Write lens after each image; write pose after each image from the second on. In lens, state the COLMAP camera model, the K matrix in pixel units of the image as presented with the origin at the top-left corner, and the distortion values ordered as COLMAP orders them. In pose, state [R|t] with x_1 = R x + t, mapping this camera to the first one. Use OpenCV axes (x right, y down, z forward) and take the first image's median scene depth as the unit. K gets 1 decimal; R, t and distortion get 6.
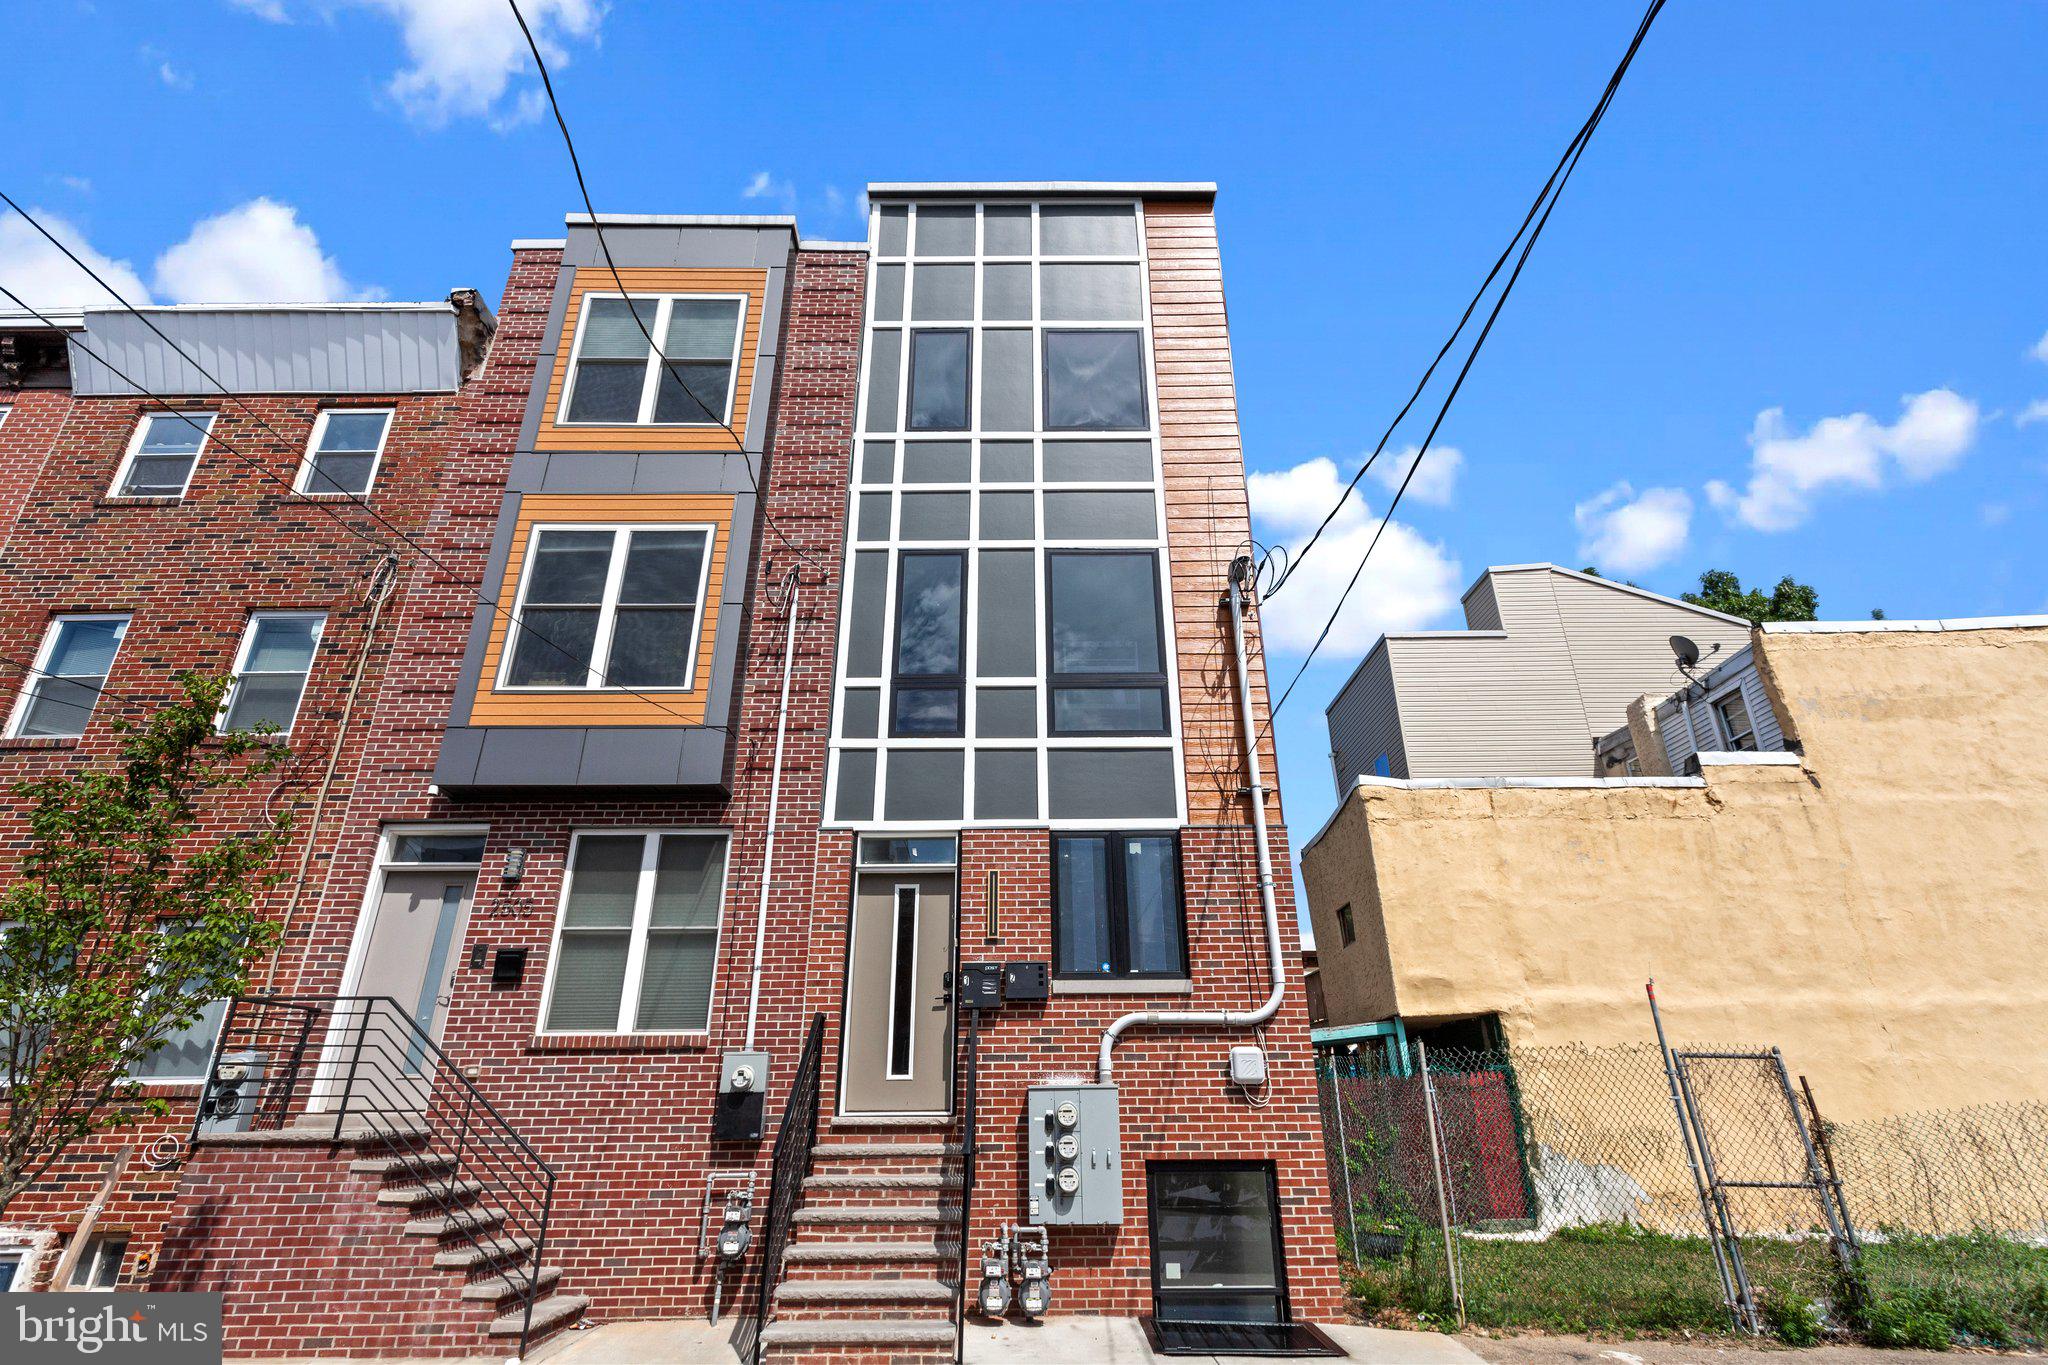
lens RADIAL K [[984.5, 0, 1026.7], [0, 984.5, 678.4], [0, 0, 1]] dist [0.004089, -0.000465]
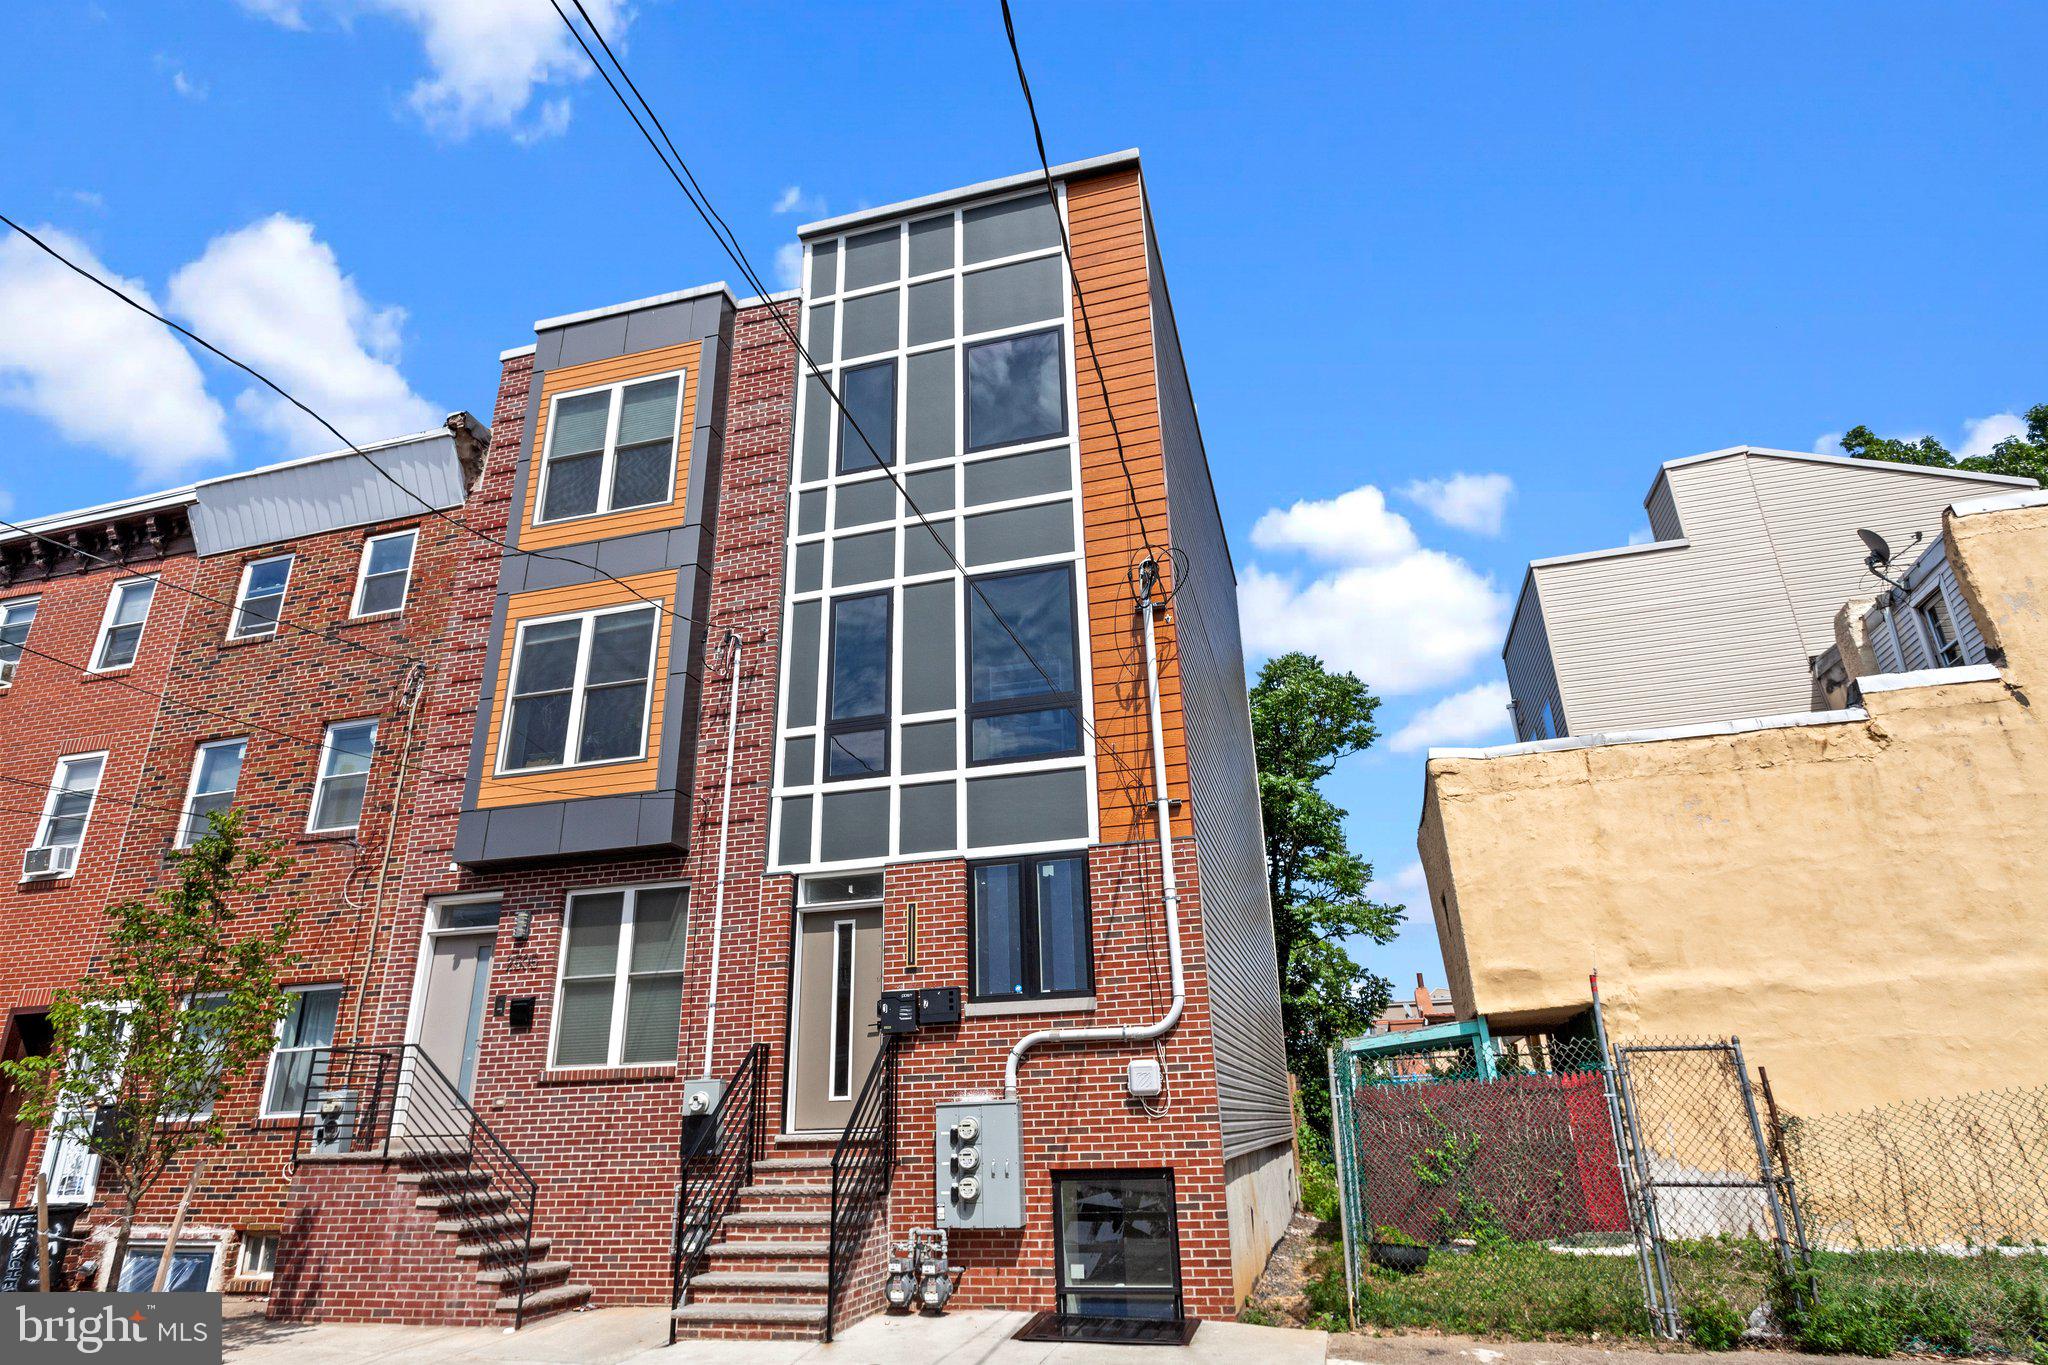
lens RADIAL K [[1145.7, 0, 1018.6], [0, 1145.7, 675.7], [0, 0, 1]] dist [-0.015844, 0.005289]
pose [[0.963505, -0.116538, -0.240991, 0.395039], [0.124656, 0.992024, 0.018665, -0.053914], [0.236893, -0.048025, 0.970348, -0.146481]]
